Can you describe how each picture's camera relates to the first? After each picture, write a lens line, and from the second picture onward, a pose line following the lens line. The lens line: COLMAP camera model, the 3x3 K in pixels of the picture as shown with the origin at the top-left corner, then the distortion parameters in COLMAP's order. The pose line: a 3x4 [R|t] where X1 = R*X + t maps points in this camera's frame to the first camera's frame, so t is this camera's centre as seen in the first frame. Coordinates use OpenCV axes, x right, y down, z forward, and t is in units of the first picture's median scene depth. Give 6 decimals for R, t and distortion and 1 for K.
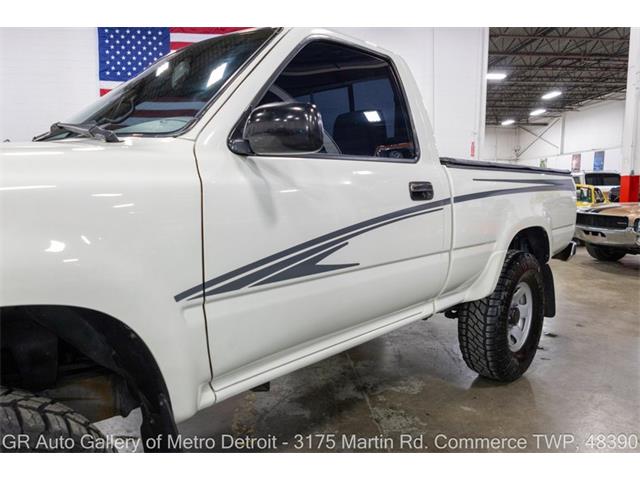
lens RADIAL K [[438.2, 0, 320.0], [0, 438.2, 240.0], [0, 0, 1]] dist [0.017427, -0.024690]
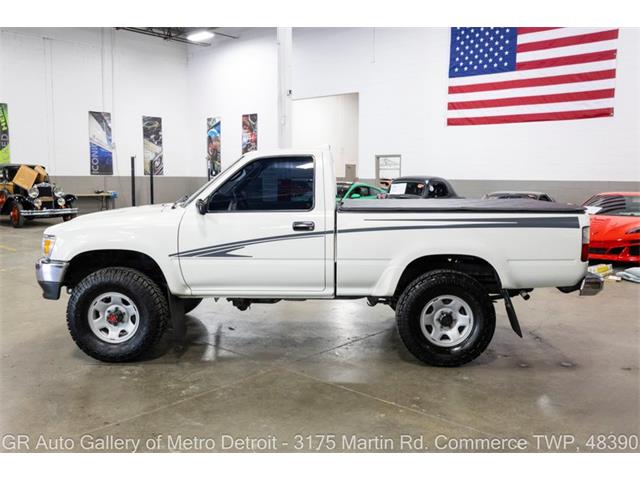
lens RADIAL K [[563.0, 0, 320.0], [0, 563.0, 240.0], [0, 0, 1]] dist [0.003395, -0.005844]
pose [[0.682854, 0.090052, -0.724983, 2.236616], [-0.088625, 0.995256, 0.040148, -0.166705], [0.725159, 0.036837, 0.687596, -0.735667]]
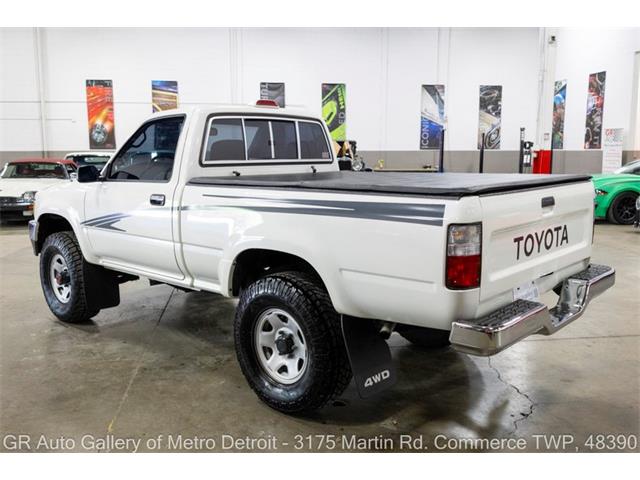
lens RADIAL K [[587.3, 0, 316.4], [0, 587.3, 240.2], [0, 0, 1]] dist [-0.001132, -0.017375]
pose [[0.044210, 0.152384, -0.987332, 2.604013], [-0.106743, 0.983361, 0.146992, -0.370659], [0.993303, 0.098892, 0.059741, 1.541915]]
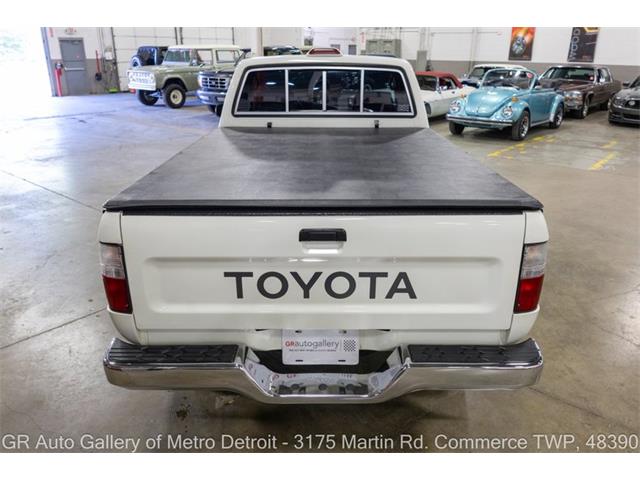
lens RADIAL K [[488.3, 0, 320.9], [0, 488.3, 228.2], [0, 0, 1]] dist [0.004162, -0.002251]
pose [[-0.705558, 0.236514, -0.668019, 1.541479], [-0.082976, 0.908604, 0.409332, -0.726713], [0.703778, 0.344237, -0.621448, 2.956915]]
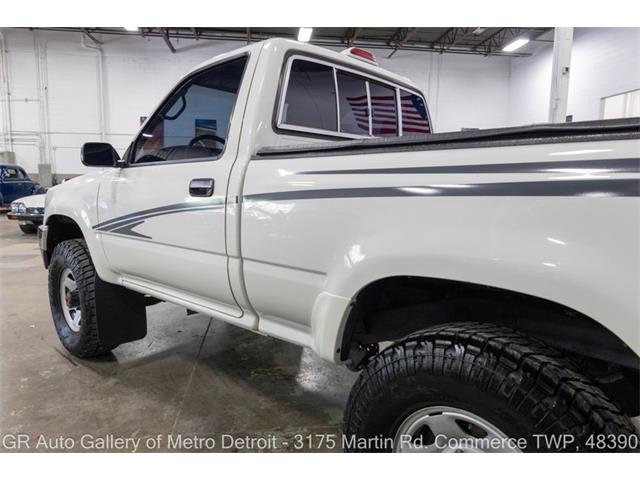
lens RADIAL K [[438.2, 0, 320.0], [0, 438.2, 240.0], [0, 0, 1]] dist [0.017427, -0.024690]
pose [[0.050960, 0.128424, -0.990409, 1.336300], [-0.122710, 0.984989, 0.121407, -0.156454], [0.991133, 0.115346, 0.065954, 1.268393]]
